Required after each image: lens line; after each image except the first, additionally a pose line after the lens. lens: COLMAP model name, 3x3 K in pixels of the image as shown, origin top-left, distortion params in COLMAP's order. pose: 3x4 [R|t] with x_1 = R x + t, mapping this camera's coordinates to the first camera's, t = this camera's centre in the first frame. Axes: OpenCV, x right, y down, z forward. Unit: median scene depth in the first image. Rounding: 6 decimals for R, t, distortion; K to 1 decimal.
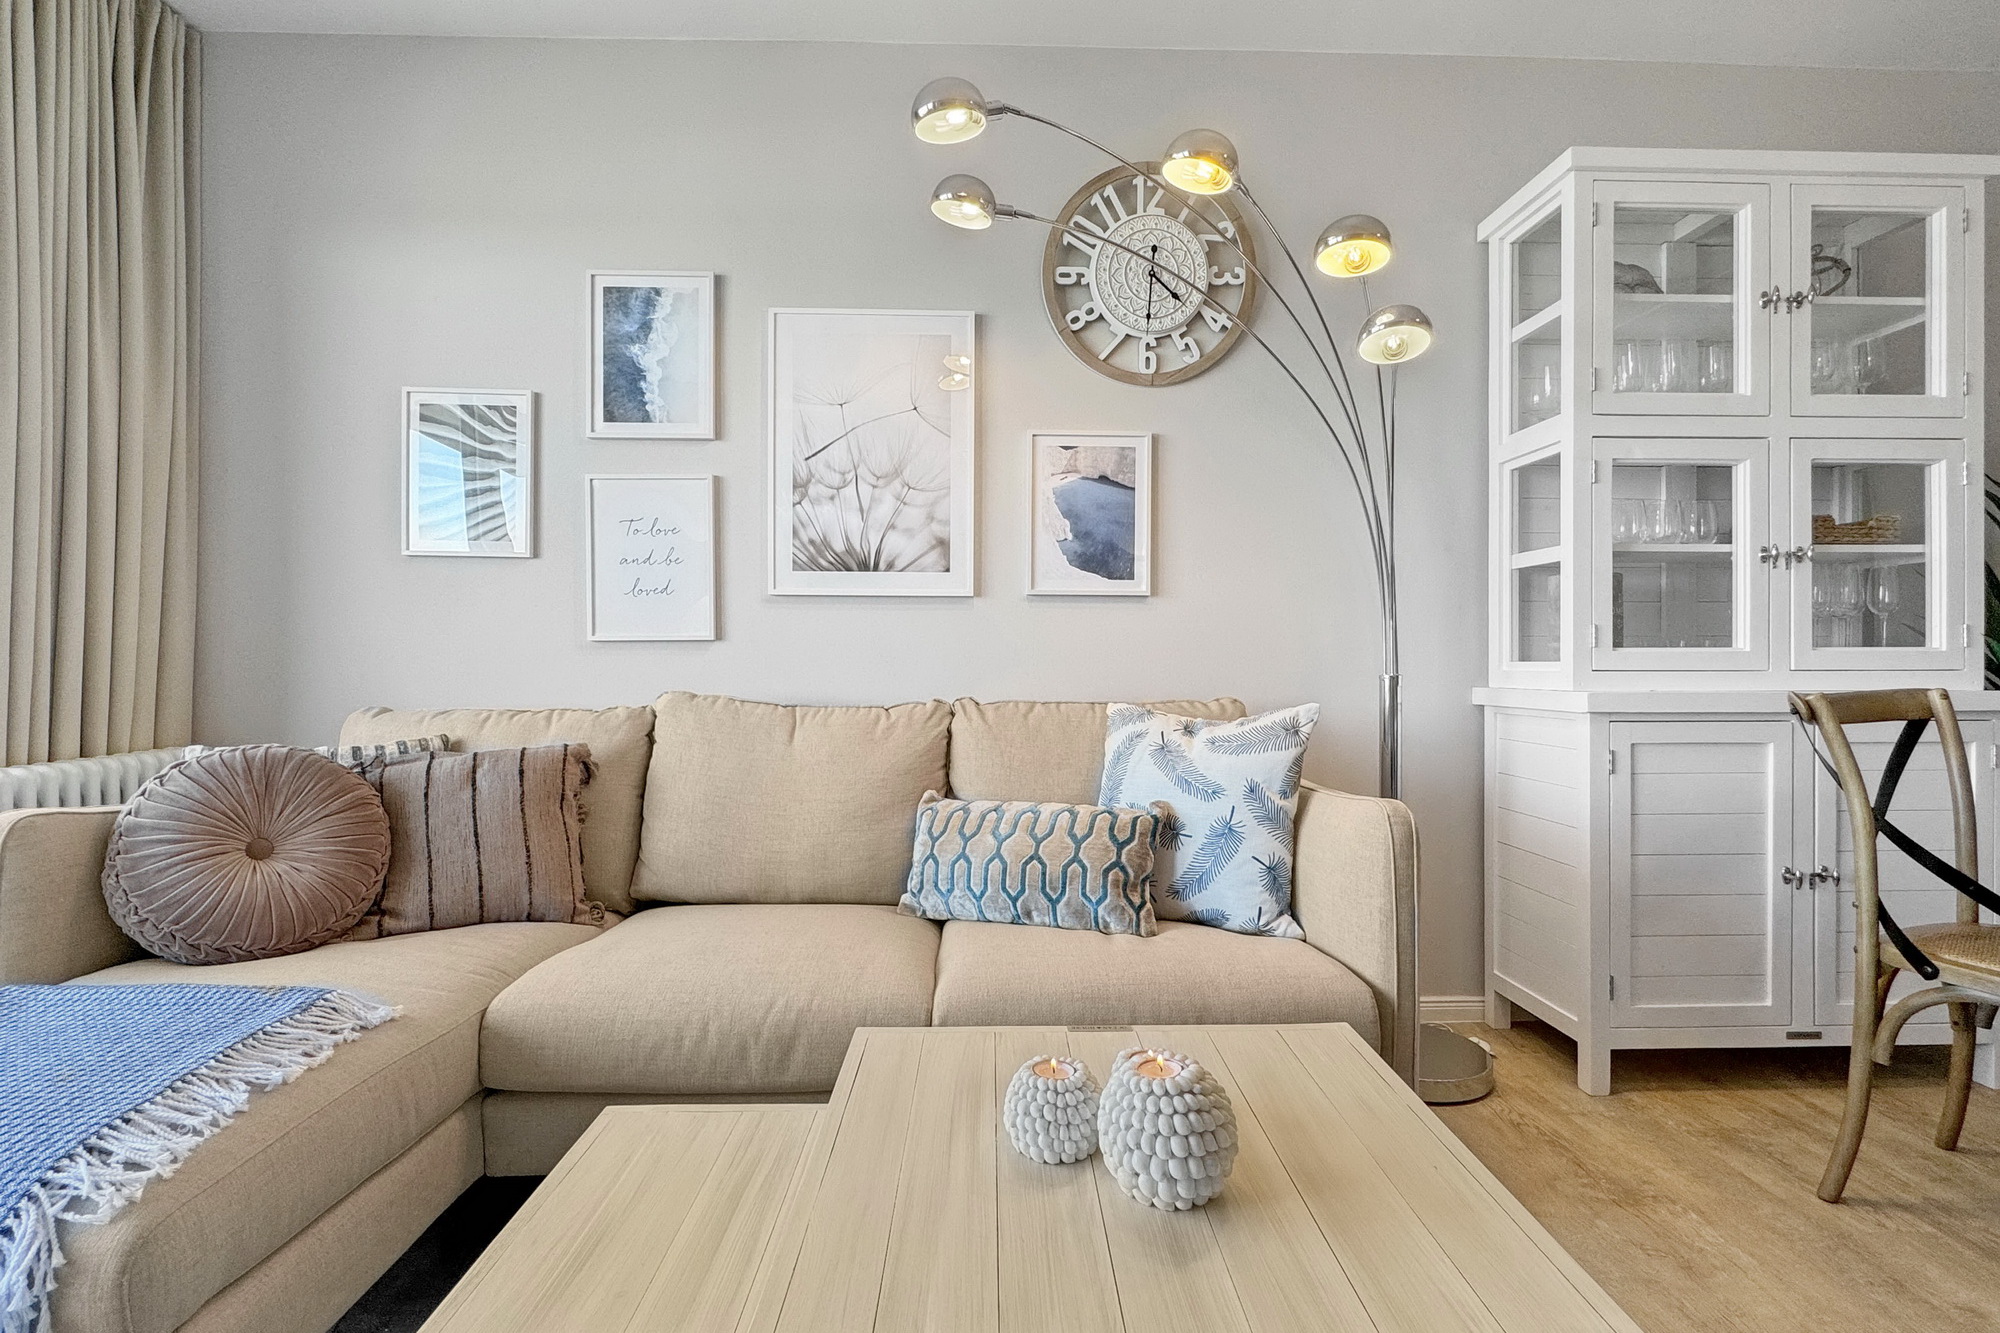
lens RADIAL K [[919.9, 0, 1002.6], [0, 919.9, 665.4], [0, 0, 1]] dist [-0.004969, -0.000124]
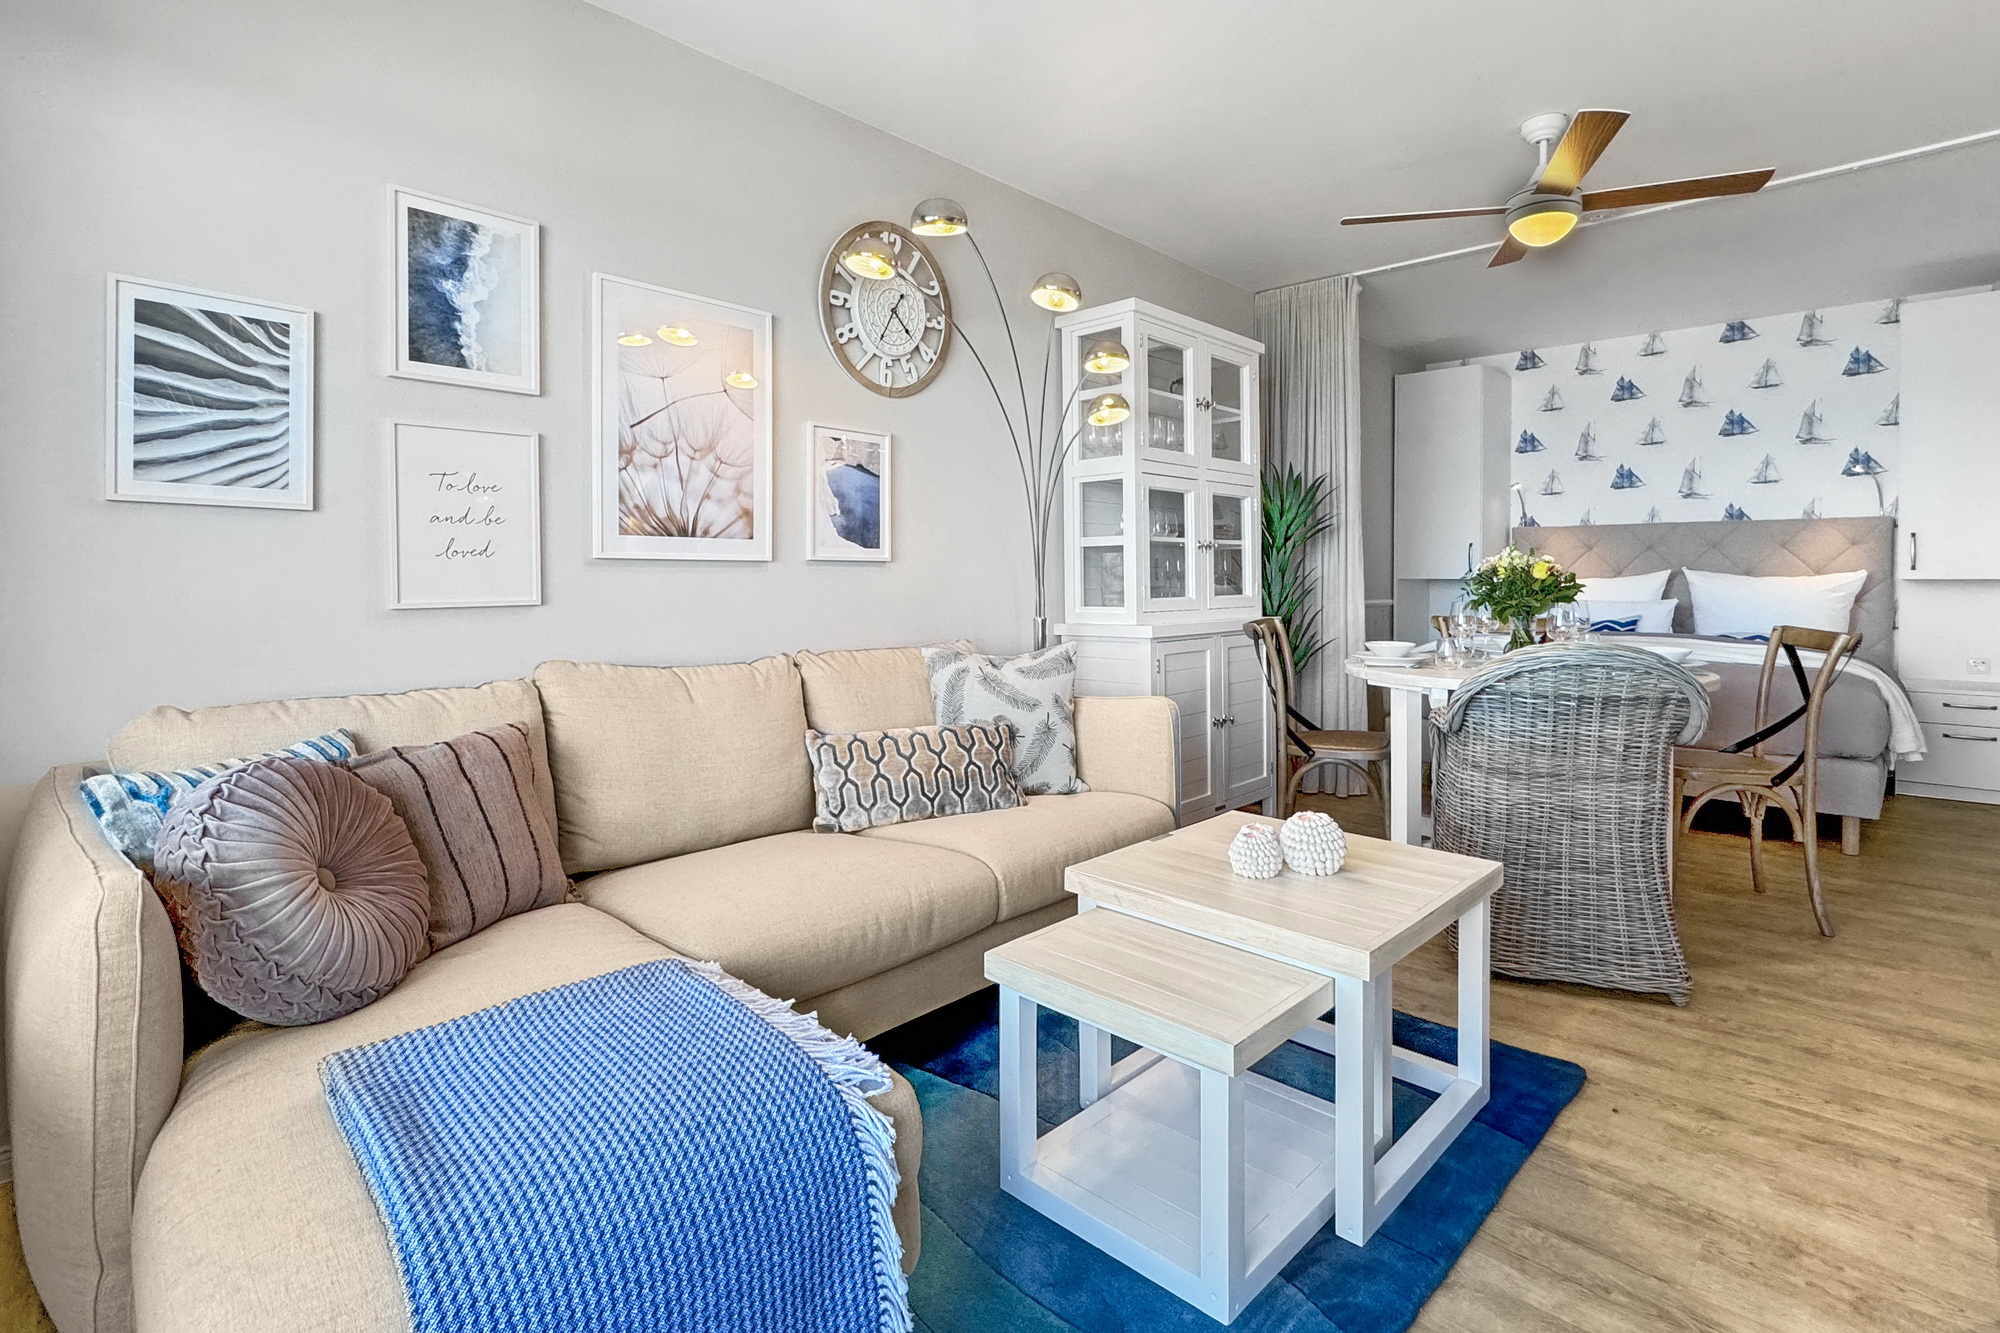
lens RADIAL K [[919.9, 0, 996.3], [0, 919.9, 587.4], [0, 0, 1]] dist [-0.004969, -0.000124]
pose [[0.723466, -0.010011, 0.690287, -0.636154], [0.012881, 0.999917, 0.001002, -0.040719], [-0.690240, 0.008167, 0.723535, -0.023600]]
